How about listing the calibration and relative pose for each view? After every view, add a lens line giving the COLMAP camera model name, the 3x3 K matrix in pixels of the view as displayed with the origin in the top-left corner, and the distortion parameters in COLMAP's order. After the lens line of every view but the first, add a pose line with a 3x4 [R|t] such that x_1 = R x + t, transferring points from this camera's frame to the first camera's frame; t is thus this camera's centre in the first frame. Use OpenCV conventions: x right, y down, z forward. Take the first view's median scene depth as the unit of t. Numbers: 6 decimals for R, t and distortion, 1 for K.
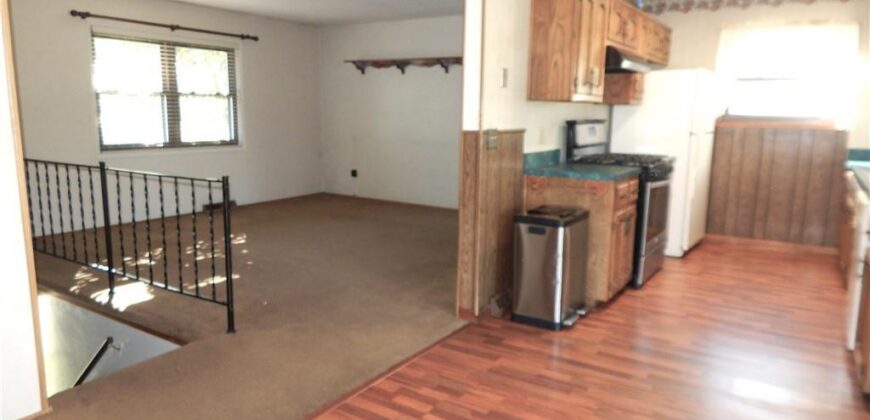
lens RADIAL K [[581.3, 0, 439.1], [0, 581.3, 209.0], [0, 0, 1]] dist [0.003269, -0.000111]
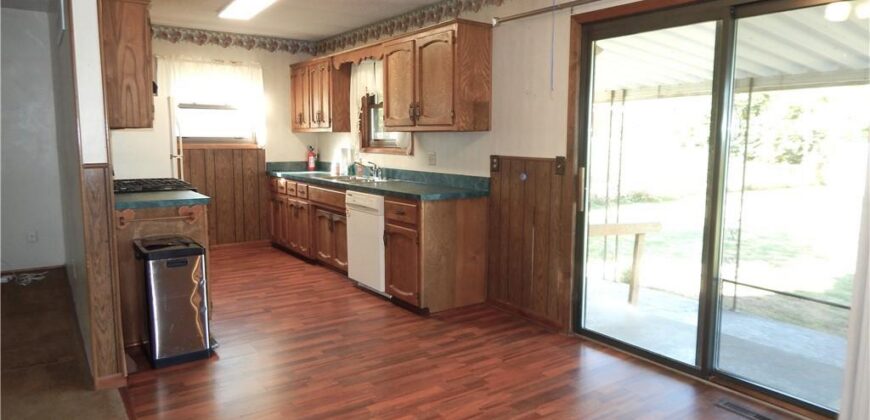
lens RADIAL K [[581.3, 0, 439.1], [0, 581.3, 209.0], [0, 0, 1]] dist [0.003269, -0.000111]
pose [[0.374066, -0.126016, 0.918801, -0.365216], [0.152157, 0.985639, 0.073236, -0.037526], [-0.914835, 0.112407, 0.387868, 0.148415]]
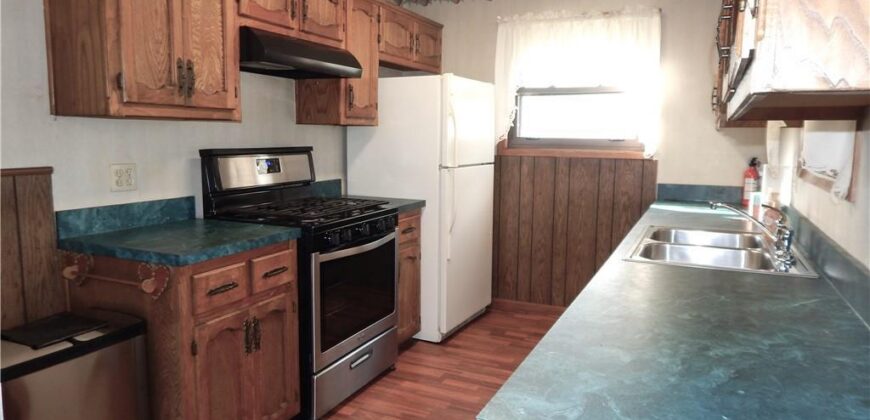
lens RADIAL K [[581.3, 0, 439.1], [0, 581.3, 209.0], [0, 0, 1]] dist [0.003269, -0.000111]
pose [[0.989633, -0.019911, 0.142233, 0.322193], [0.025575, 0.998946, -0.038107, -0.051215], [-0.141324, 0.041350, 0.989099, 0.308708]]
